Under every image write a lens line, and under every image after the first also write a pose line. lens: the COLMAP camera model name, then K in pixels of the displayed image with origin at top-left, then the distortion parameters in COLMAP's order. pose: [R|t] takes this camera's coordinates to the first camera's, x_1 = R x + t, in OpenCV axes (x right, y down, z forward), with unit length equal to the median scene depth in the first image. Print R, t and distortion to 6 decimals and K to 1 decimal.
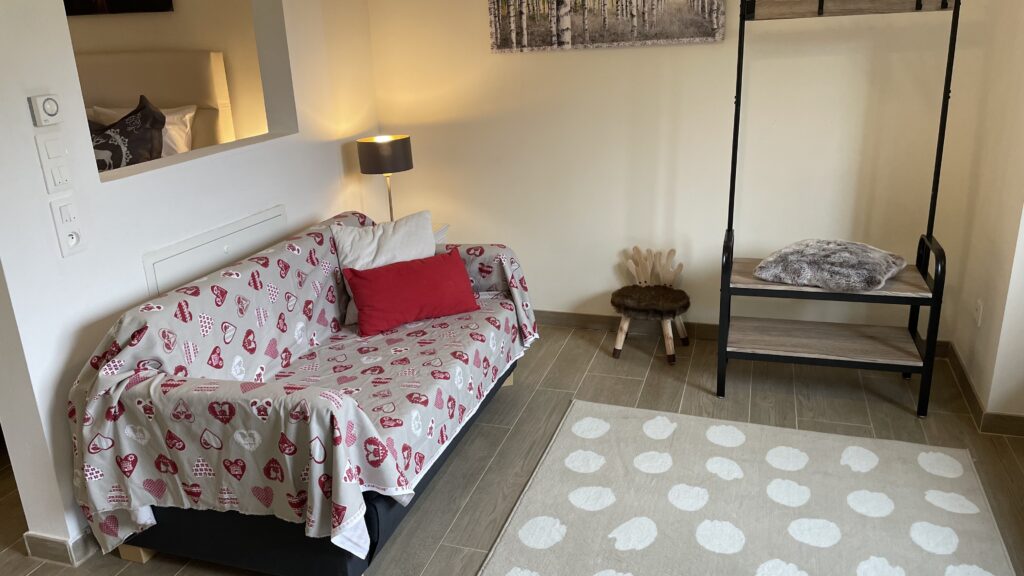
lens RADIAL K [[772.2, 0, 505.7], [0, 772.2, 284.9], [0, 0, 1]] dist [0.110180, -0.138296]
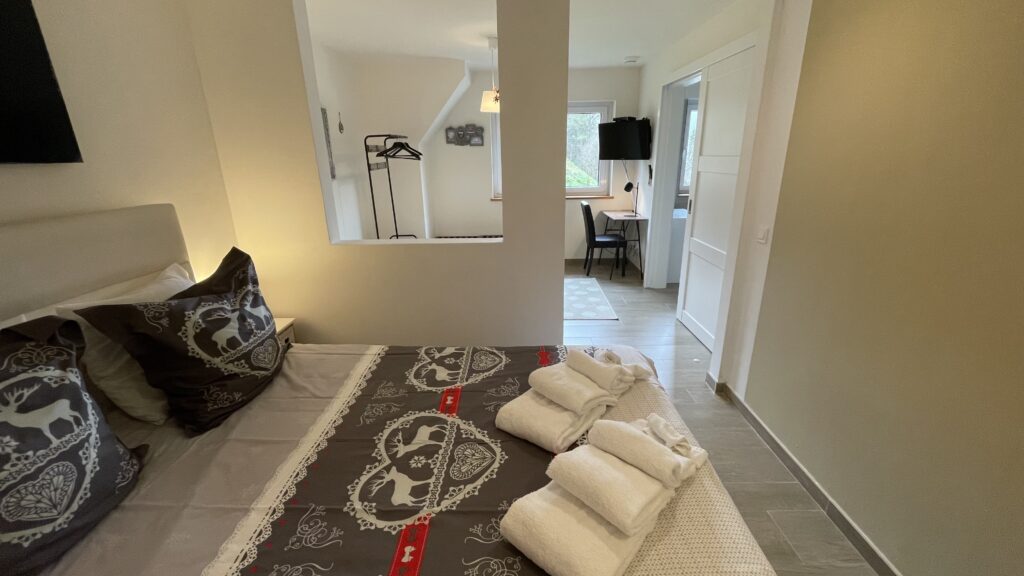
lens RADIAL K [[412.0, 0, 514.1], [0, 412.0, 285.4], [0, 0, 1]] dist [-0.001834, -0.000856]
pose [[-0.307151, -0.246676, 0.919135, -1.354578], [0.334564, 0.876181, 0.346950, -0.337991], [-0.890913, 0.414075, -0.186591, 1.051624]]
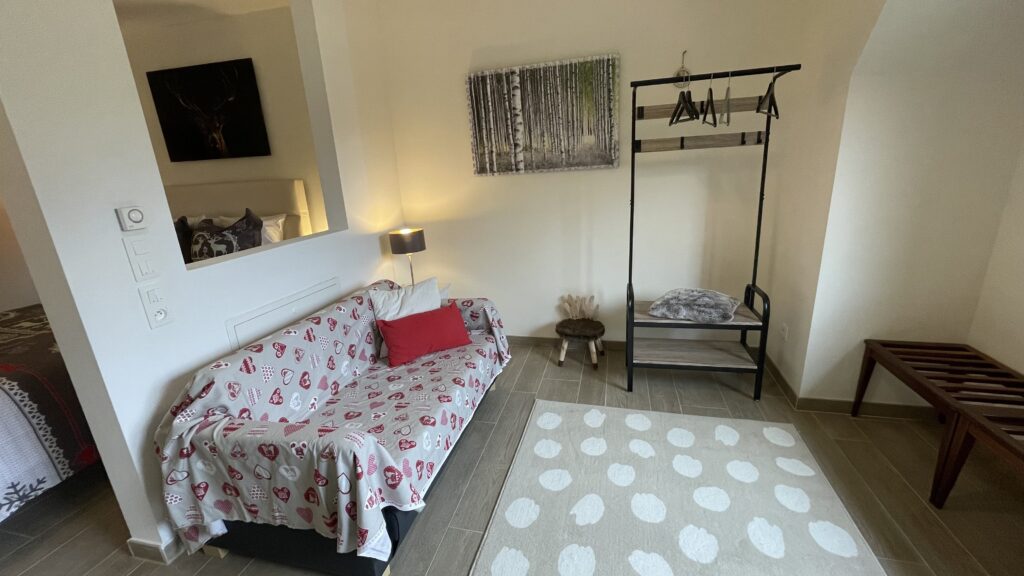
lens RADIAL K [[412.0, 0, 514.1], [0, 412.0, 285.4], [0, 0, 1]] dist [-0.001834, -0.000856]
pose [[0.996944, -0.033237, 0.070694, -0.005164], [0.036660, 0.998189, -0.047690, -0.042716], [-0.068981, 0.050136, 0.996357, 0.219084]]
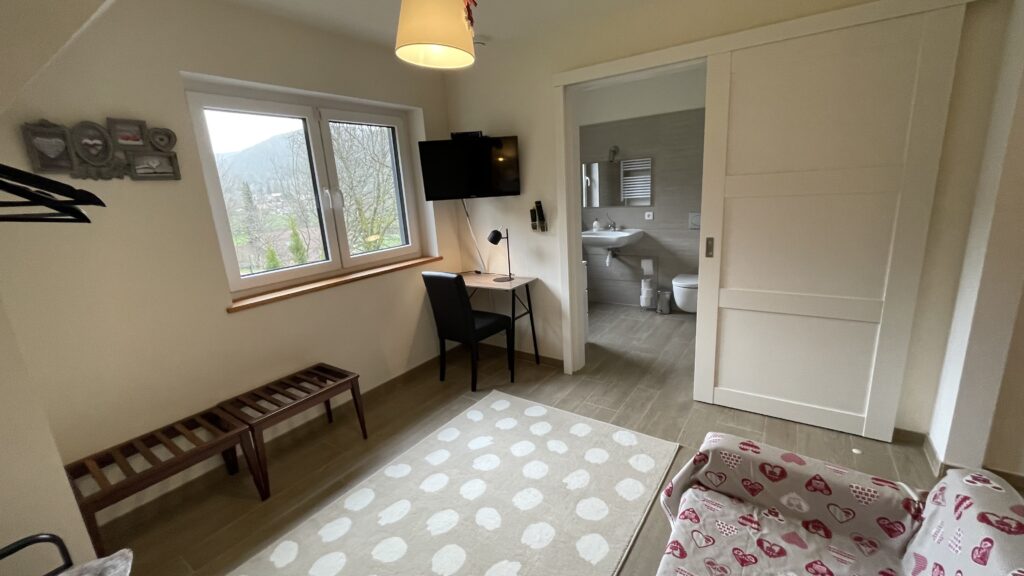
lens RADIAL K [[412.0, 0, 514.1], [0, 412.0, 285.4], [0, 0, 1]] dist [-0.001834, -0.000856]
pose [[-0.956049, 0.031226, 0.291540, -0.068645], [0.182461, 0.841693, 0.508194, -0.397053], [-0.229518, 0.539053, -0.810397, 1.106619]]
